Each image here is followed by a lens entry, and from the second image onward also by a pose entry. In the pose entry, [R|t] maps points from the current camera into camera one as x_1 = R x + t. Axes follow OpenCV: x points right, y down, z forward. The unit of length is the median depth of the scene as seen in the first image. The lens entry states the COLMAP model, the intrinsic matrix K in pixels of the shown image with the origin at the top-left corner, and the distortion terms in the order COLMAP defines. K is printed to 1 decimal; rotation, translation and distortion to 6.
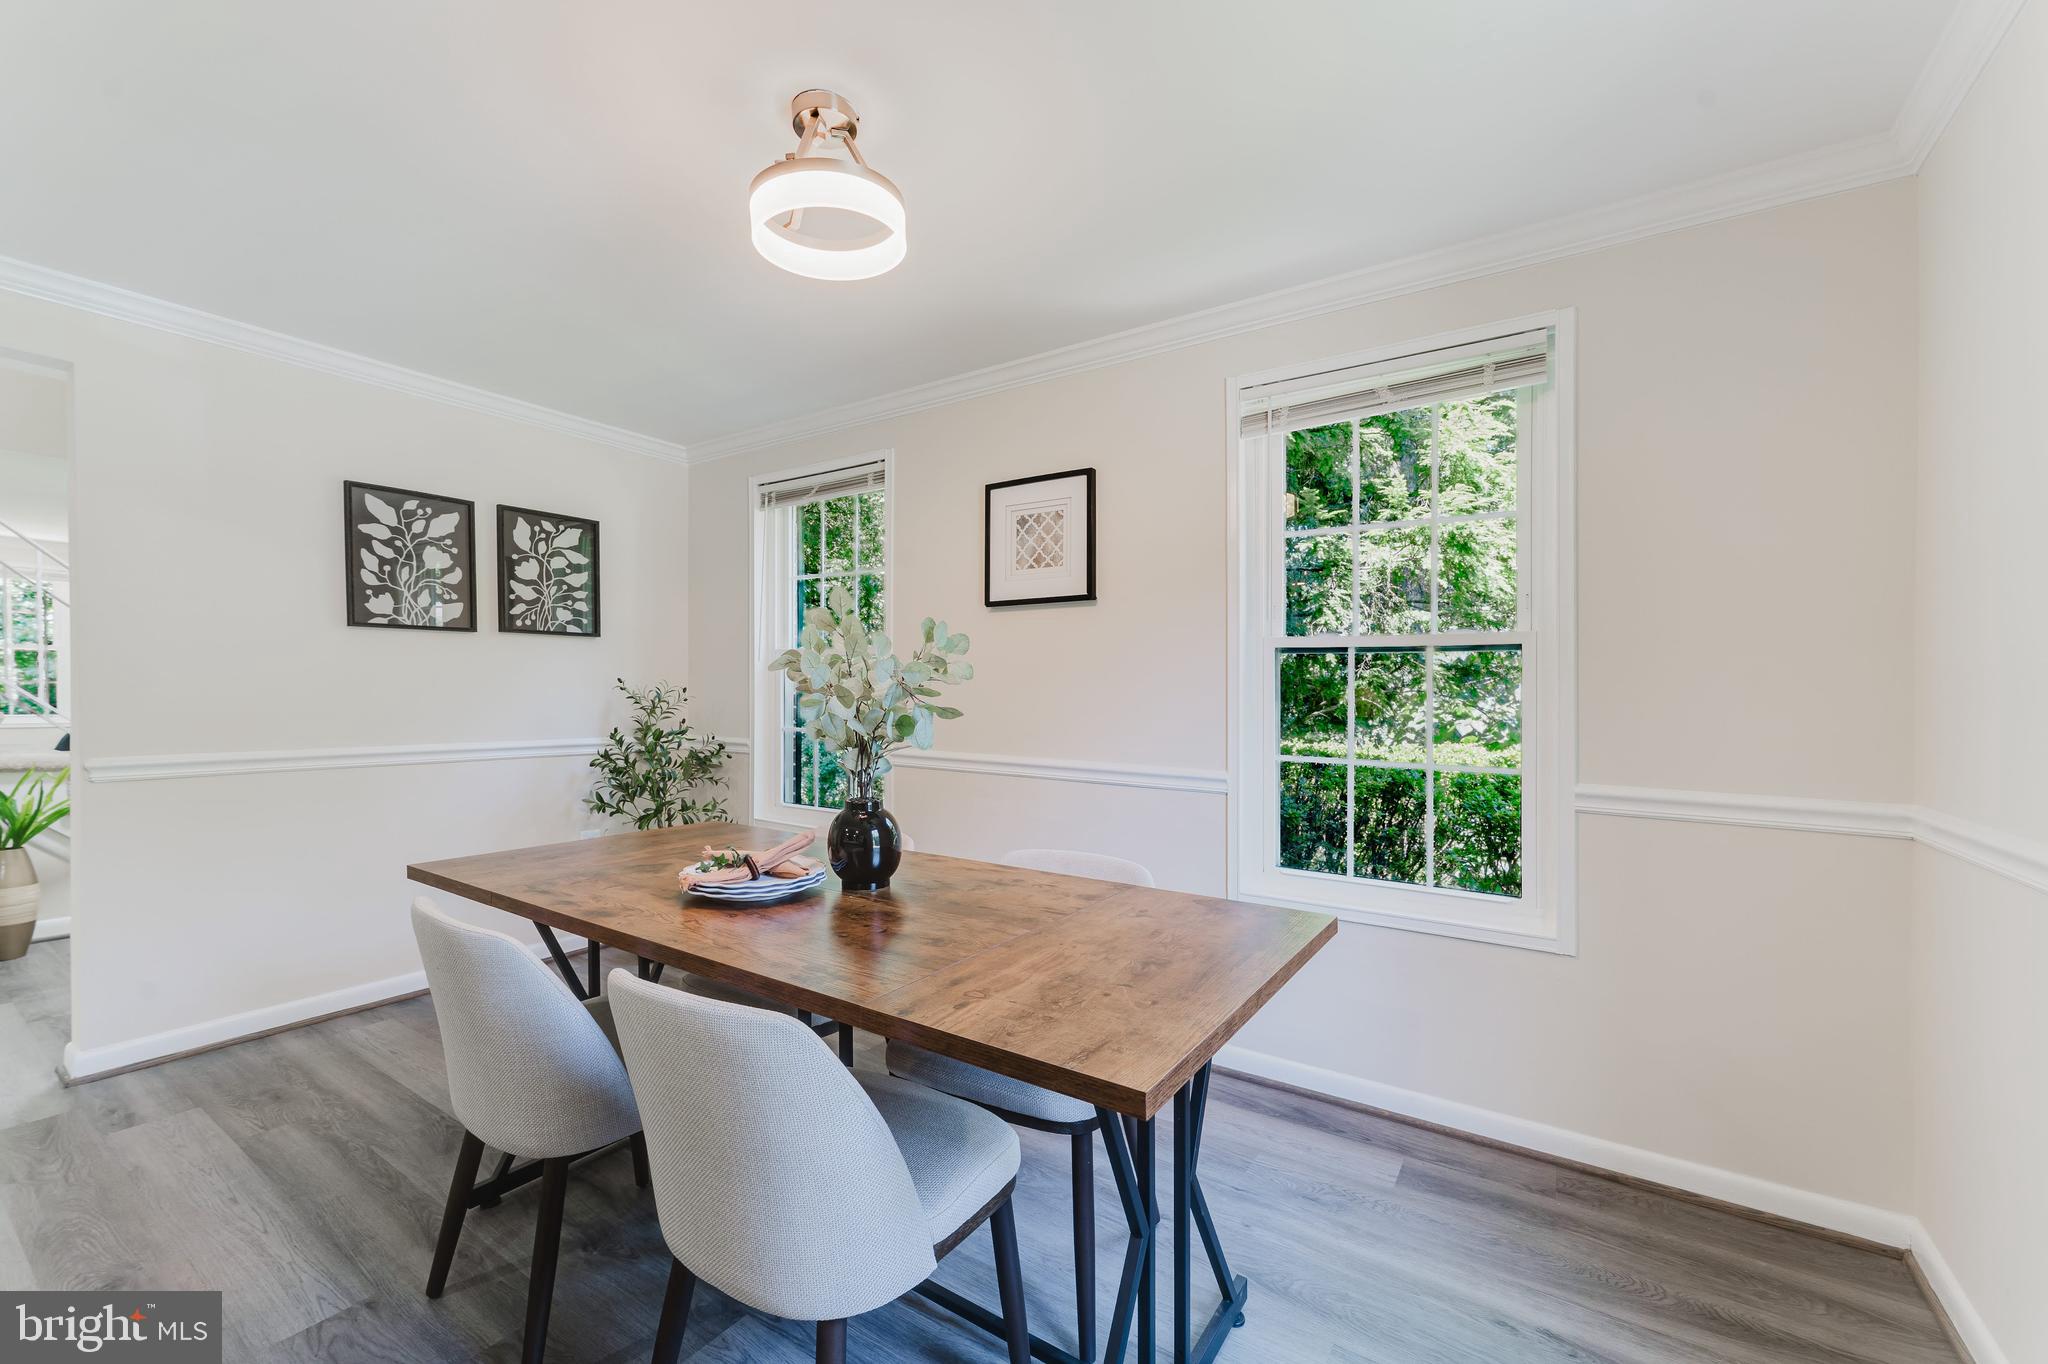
lens RADIAL K [[825.5, 0, 1018.4], [0, 825.5, 711.0], [0, 0, 1]] dist [-0.000273, -0.000030]
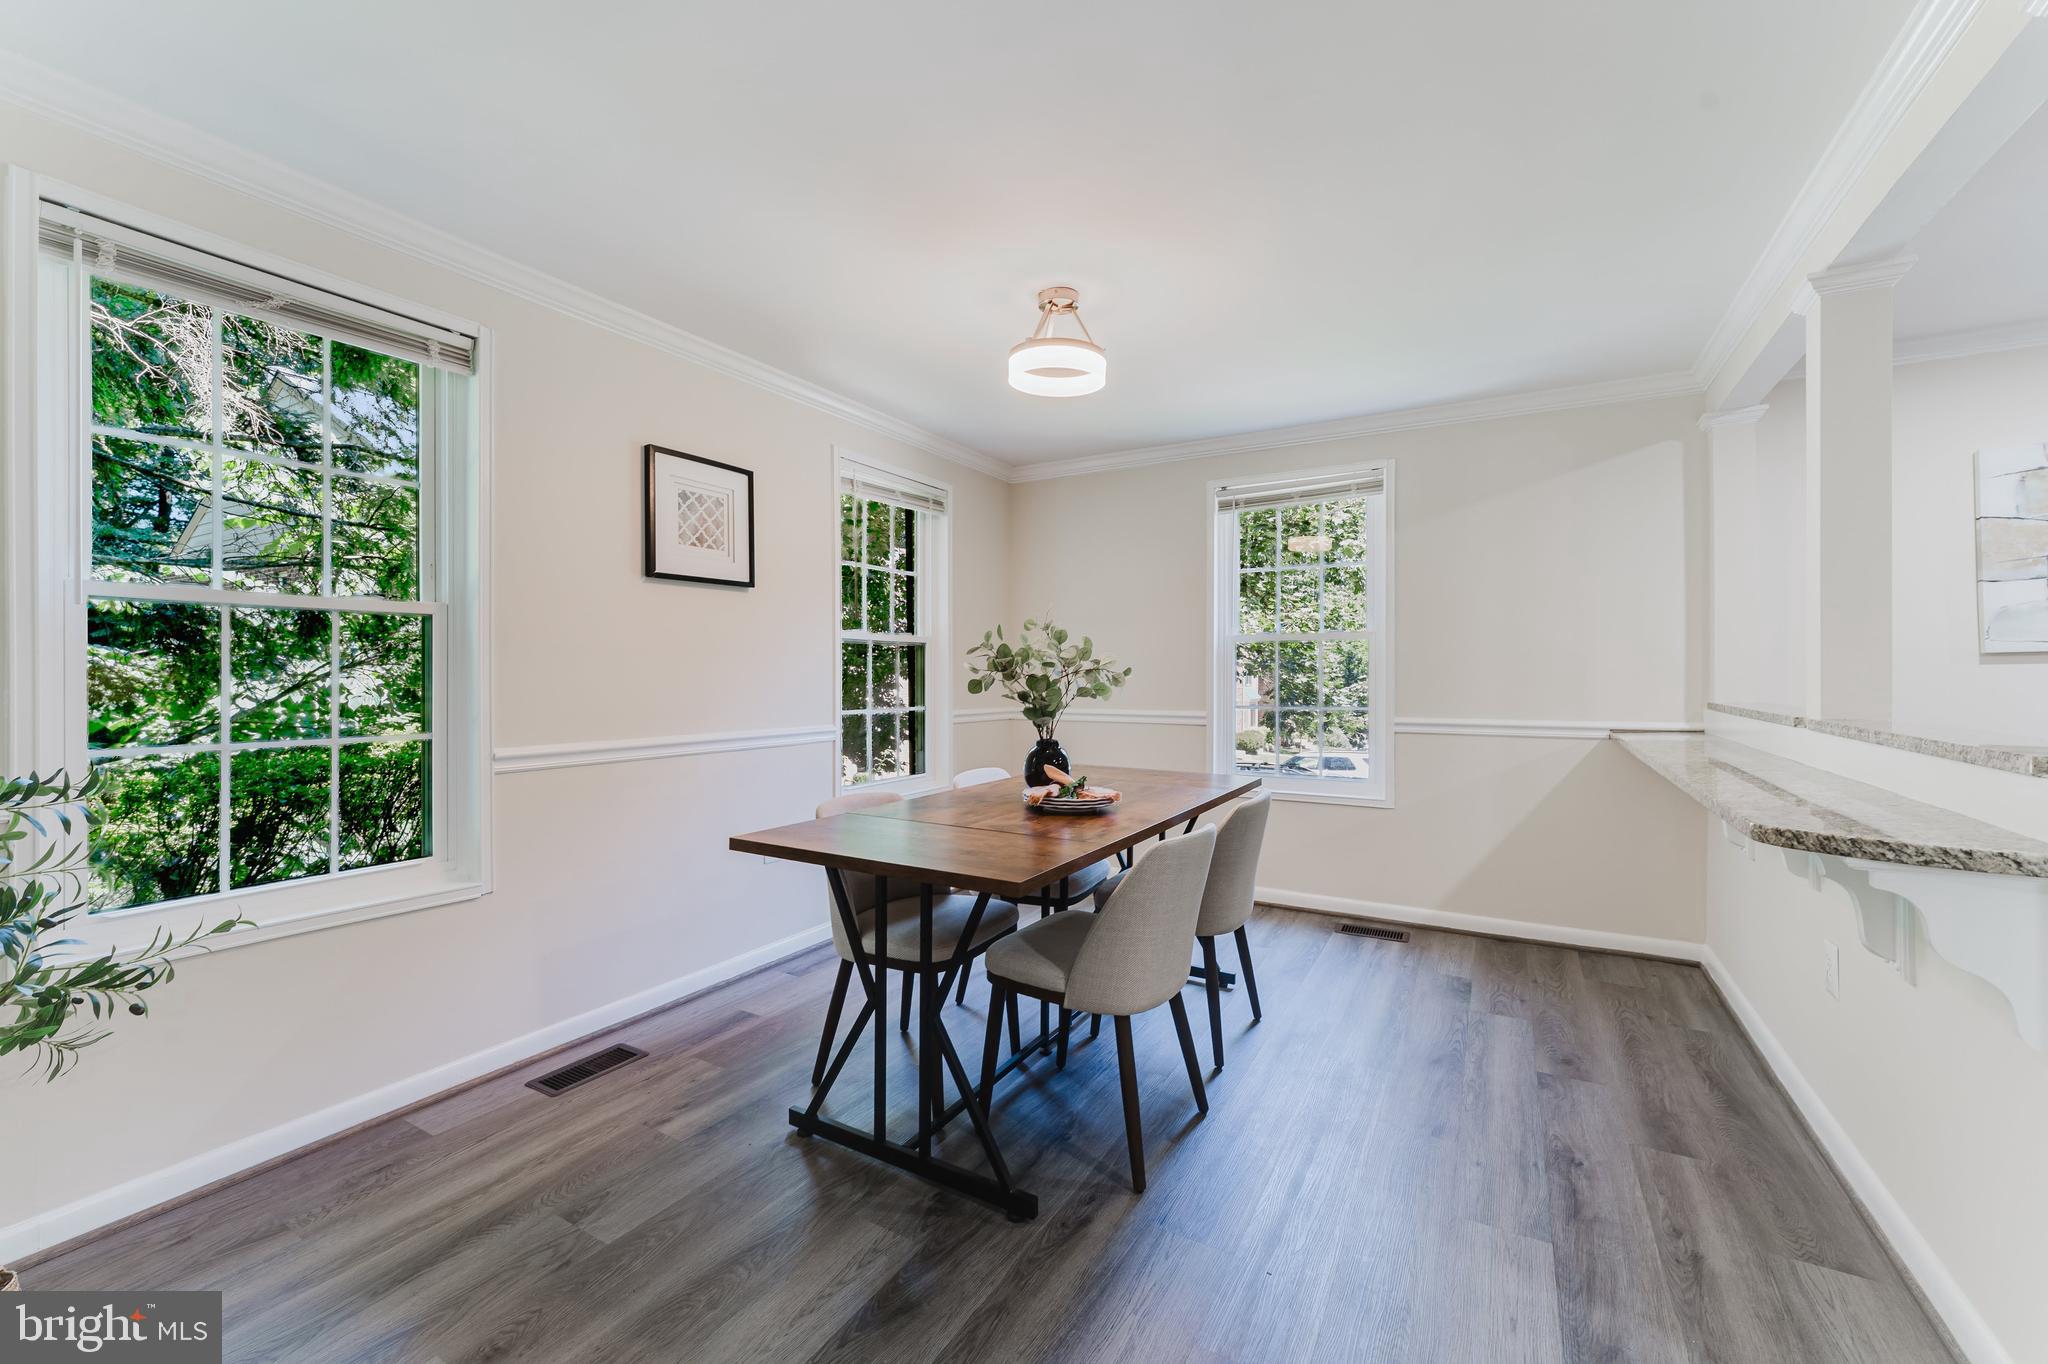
lens RADIAL K [[819.1, 0, 1008.1], [0, 819.1, 674.4], [0, 0, 1]] dist [-0.000774, -0.000271]
pose [[-0.051464, -0.015746, 0.998551, -0.925922], [0.020749, 0.999643, 0.016832, -0.023613], [-0.998459, 0.021585, -0.051119, 0.622403]]
